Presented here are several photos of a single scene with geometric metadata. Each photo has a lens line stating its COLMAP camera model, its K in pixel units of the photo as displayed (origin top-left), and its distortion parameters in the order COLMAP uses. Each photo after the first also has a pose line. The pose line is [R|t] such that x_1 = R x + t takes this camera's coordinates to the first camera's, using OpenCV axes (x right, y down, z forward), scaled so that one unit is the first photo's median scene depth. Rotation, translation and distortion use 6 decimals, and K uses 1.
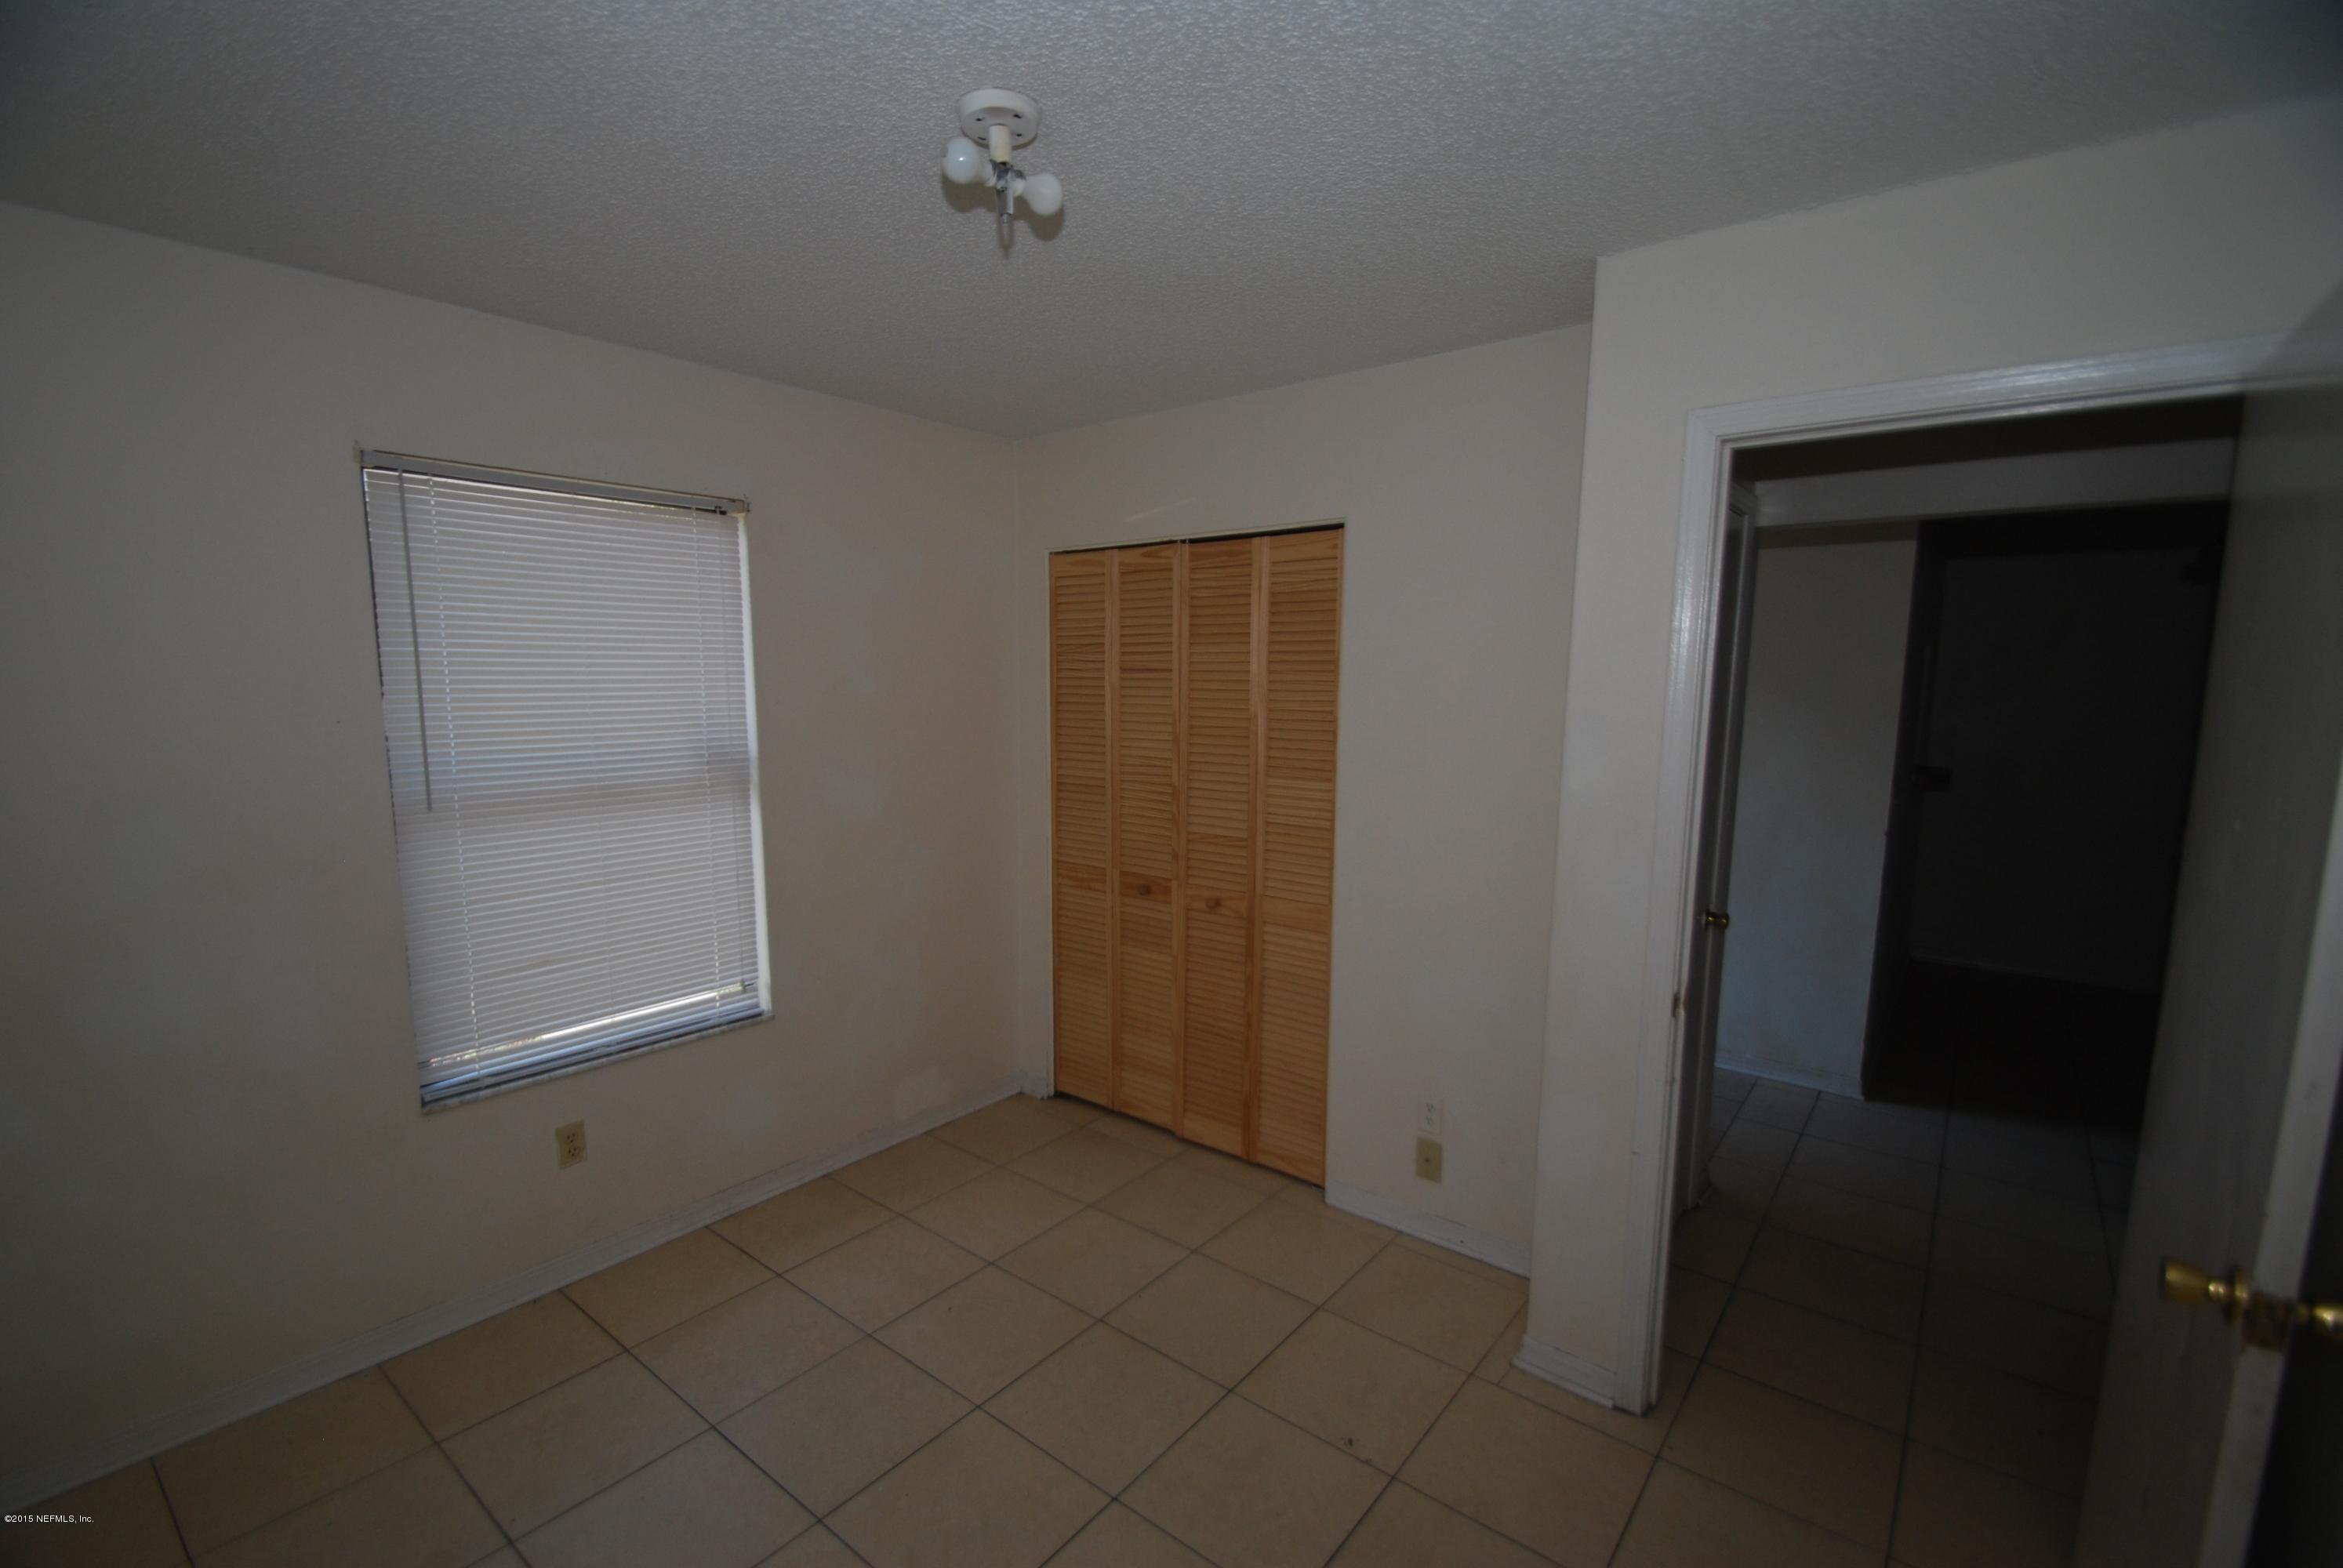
lens RADIAL K [[1021.7, 0, 1169.3], [0, 1021.7, 801.4], [0, 0, 1]] dist [-0.010920, -0.005238]
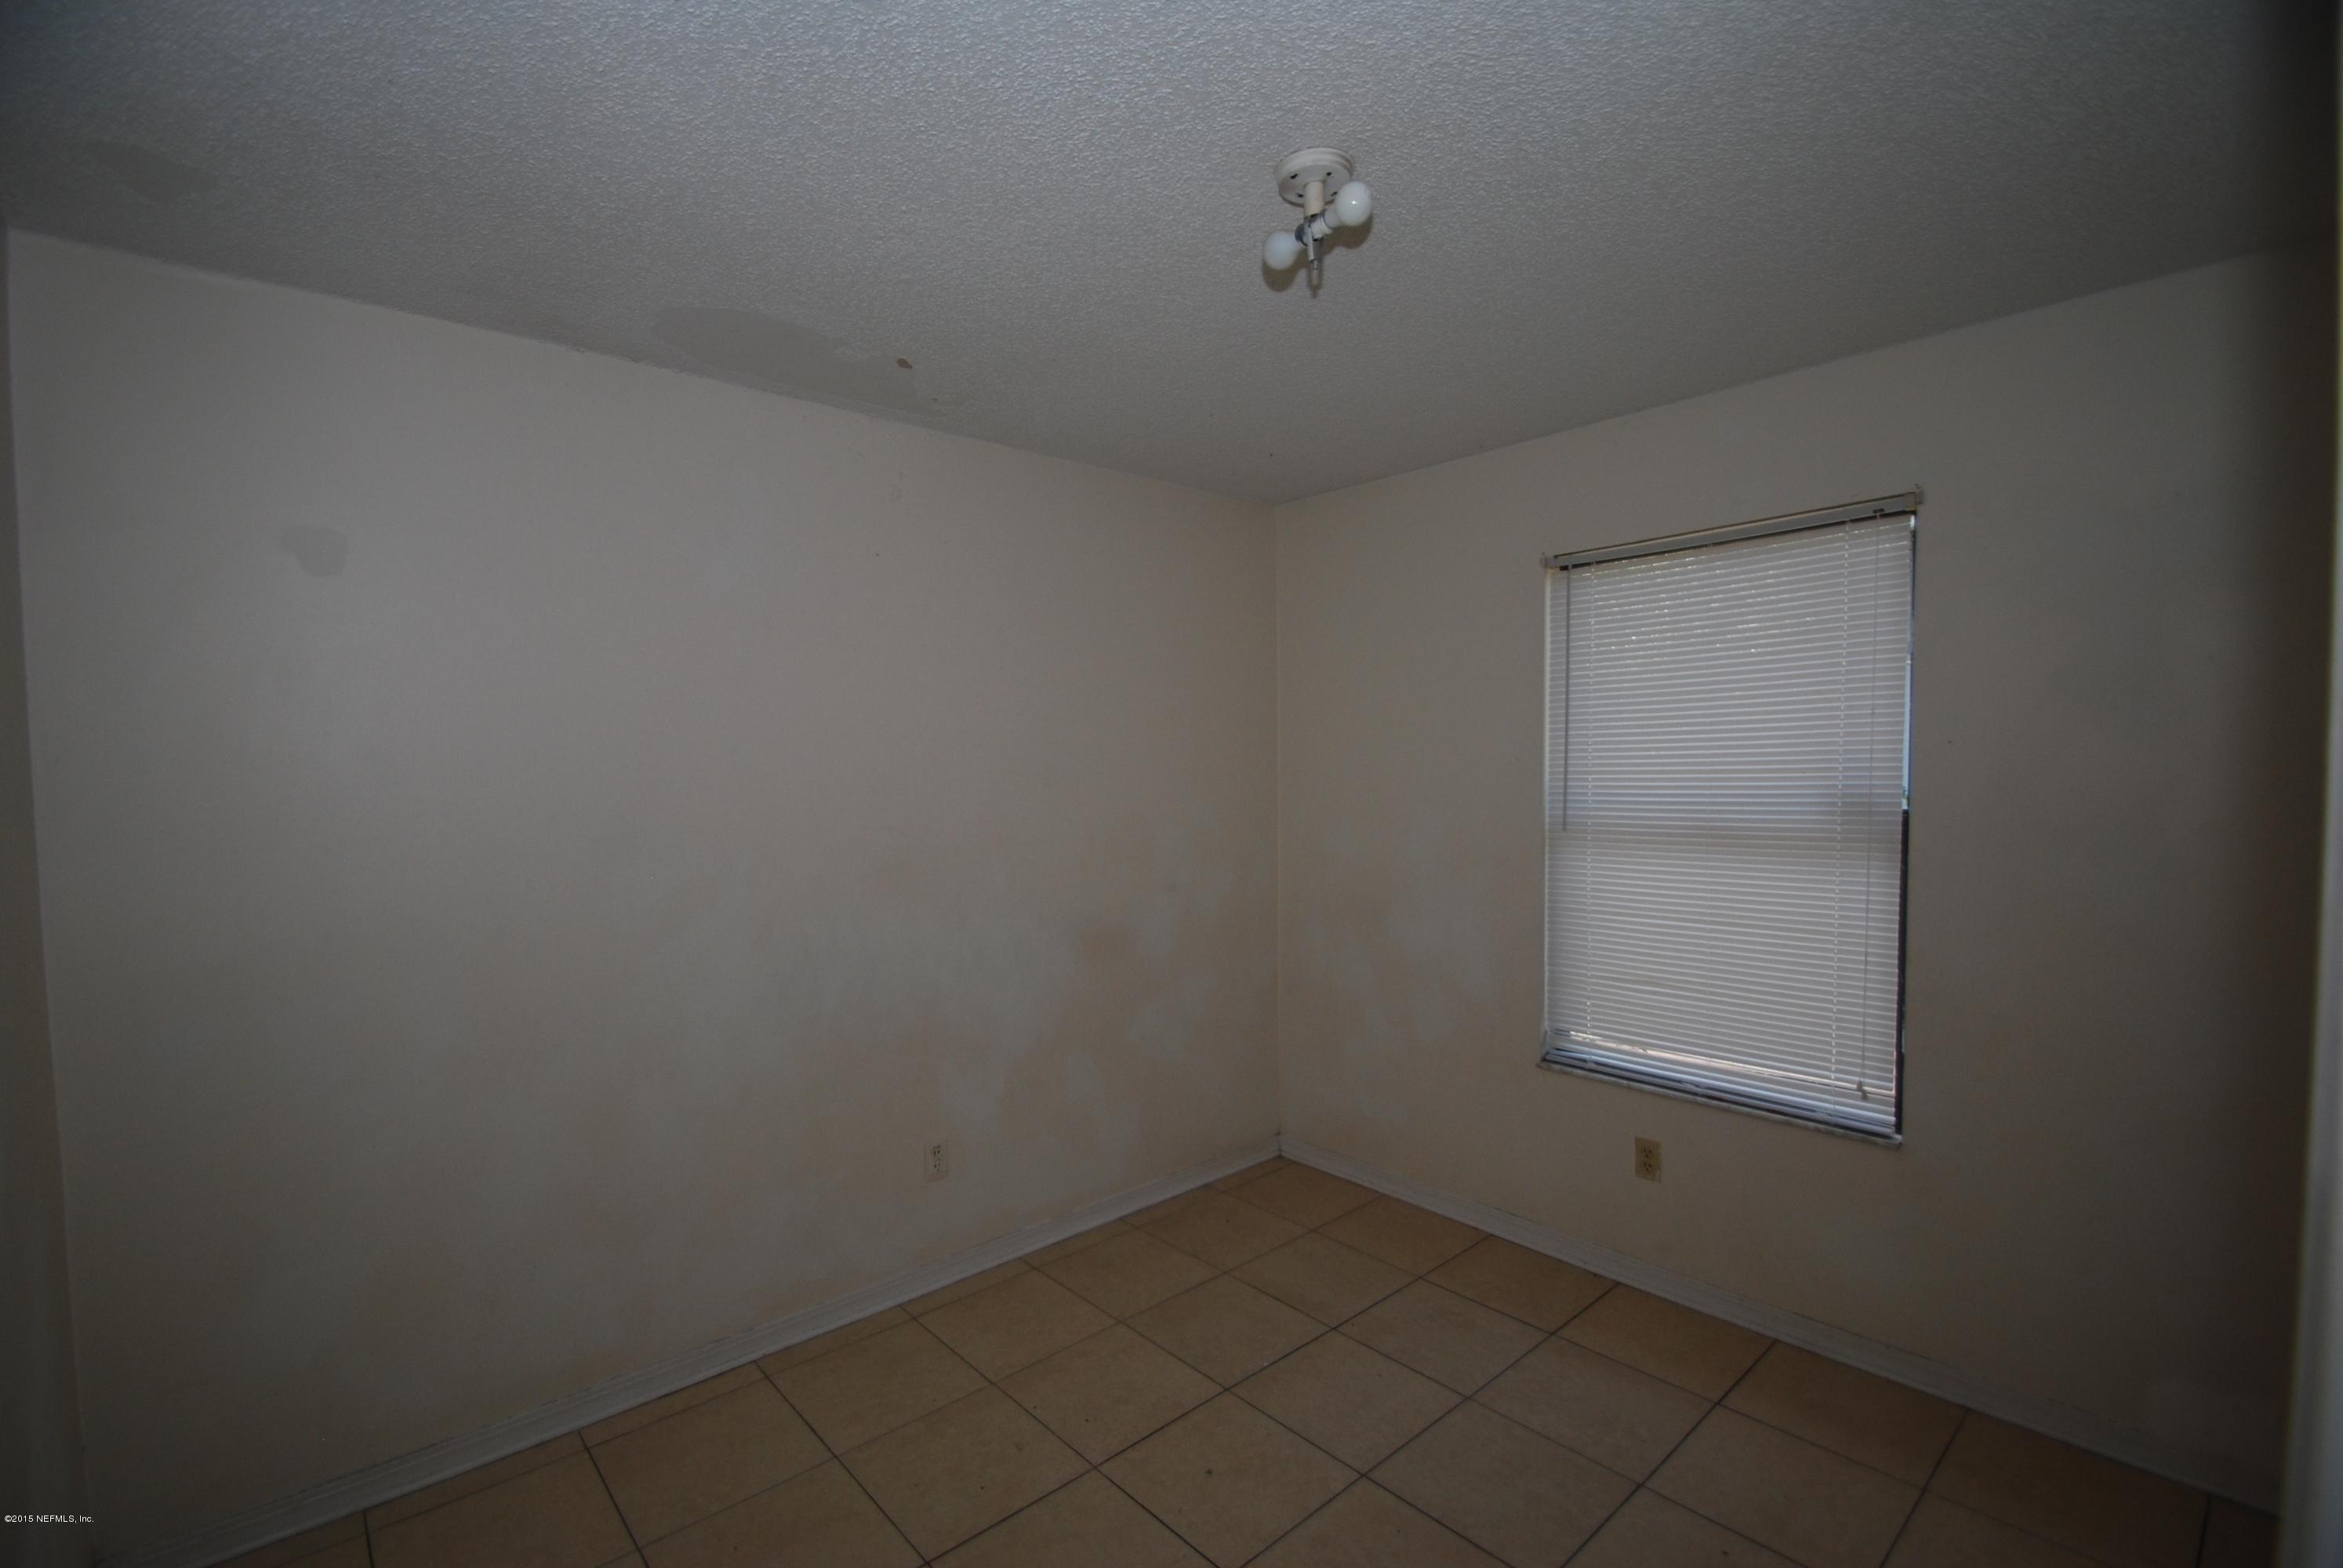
lens RADIAL K [[1021.7, 0, 1171.3], [0, 1021.7, 782.7], [0, 0, 1]] dist [-0.010920, -0.005238]
pose [[-0.186271, 0.024044, -0.982204, 0.586429], [-0.094095, 0.994669, 0.042193, -0.055933], [0.977982, 0.100280, -0.183015, 0.727206]]
